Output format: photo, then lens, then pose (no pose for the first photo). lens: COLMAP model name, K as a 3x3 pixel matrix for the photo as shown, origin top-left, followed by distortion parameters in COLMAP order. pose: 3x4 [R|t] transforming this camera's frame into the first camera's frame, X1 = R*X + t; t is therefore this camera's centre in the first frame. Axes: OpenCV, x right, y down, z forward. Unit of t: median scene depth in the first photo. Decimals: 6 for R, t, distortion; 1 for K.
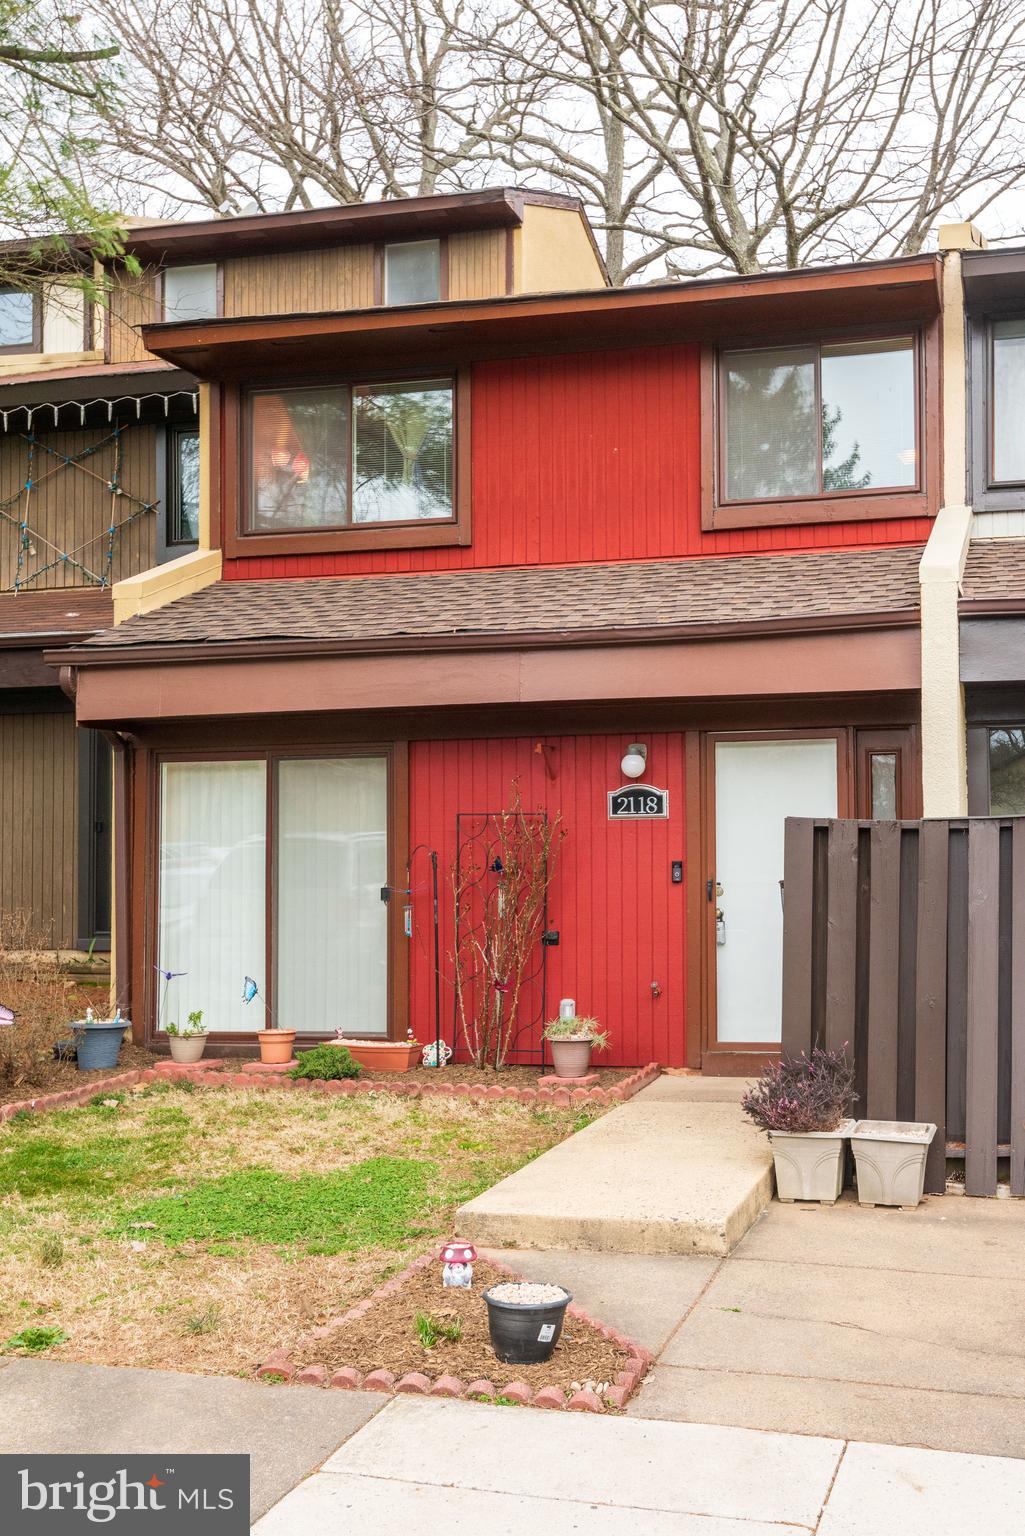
lens RADIAL K [[1343.7, 0, 515.0], [0, 1343.7, 765.3], [0, 0, 1]] dist [-0.000749, 0.032396]
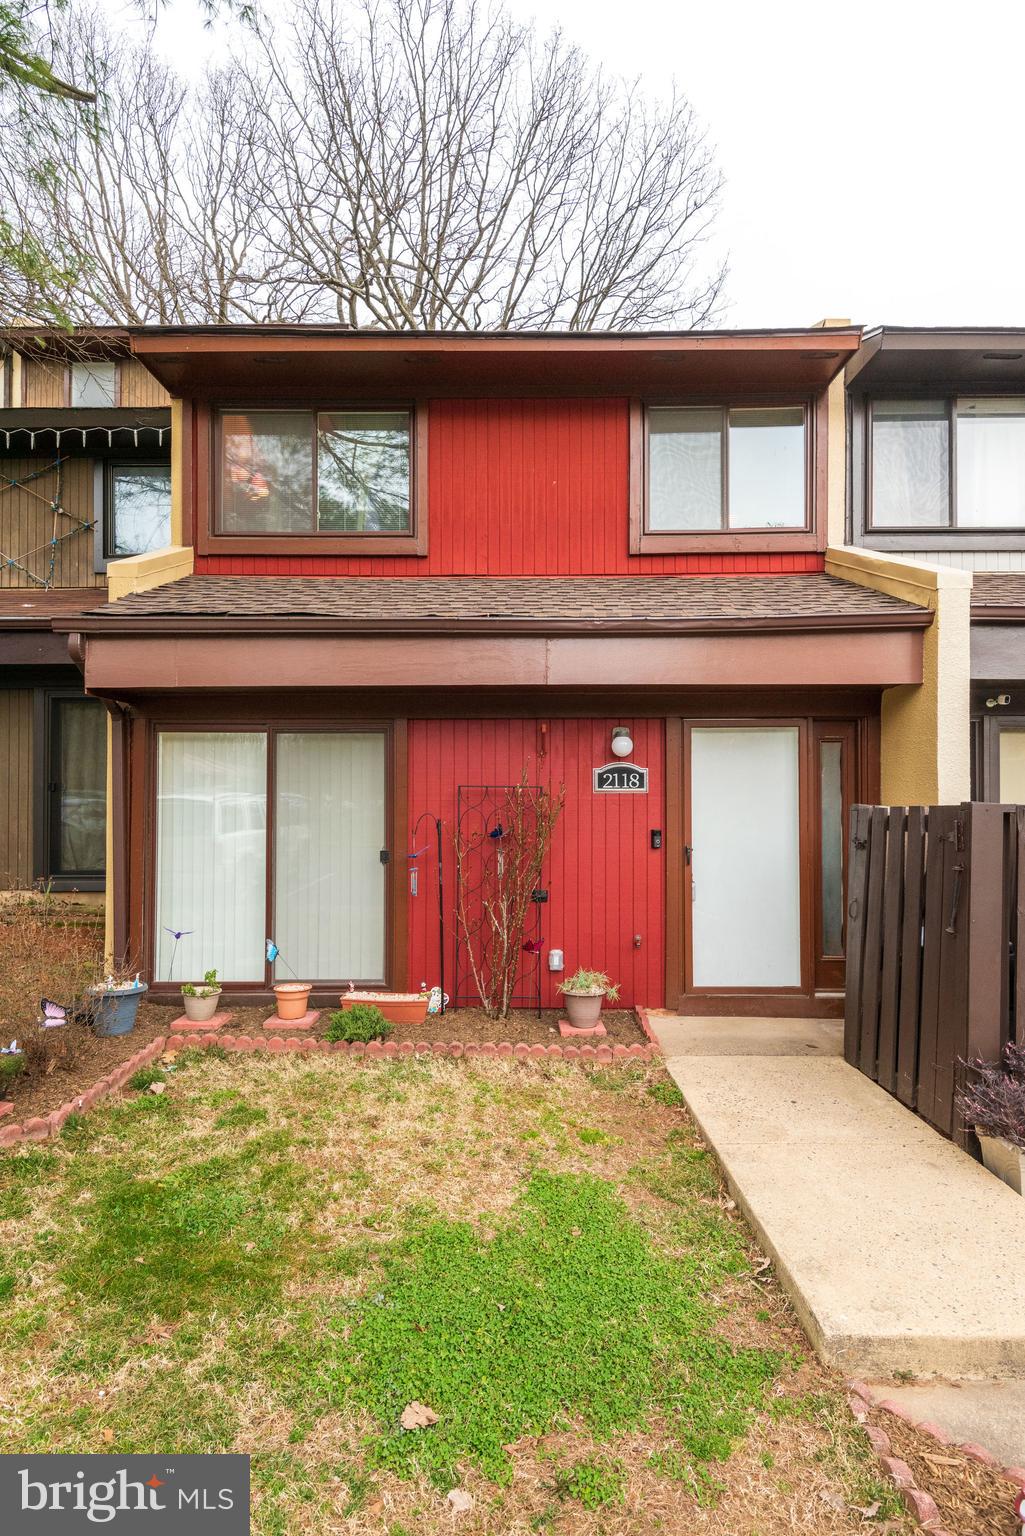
lens RADIAL K [[883.8, 0, 512.4], [0, 883.8, 779.4], [0, 0, 1]] dist [0.008625, -0.007585]
pose [[0.975219, 0.016961, 0.220591, -0.158843], [-0.025001, 0.999119, 0.033705, 0.005321], [-0.219825, -0.038385, 0.974784, 0.275624]]
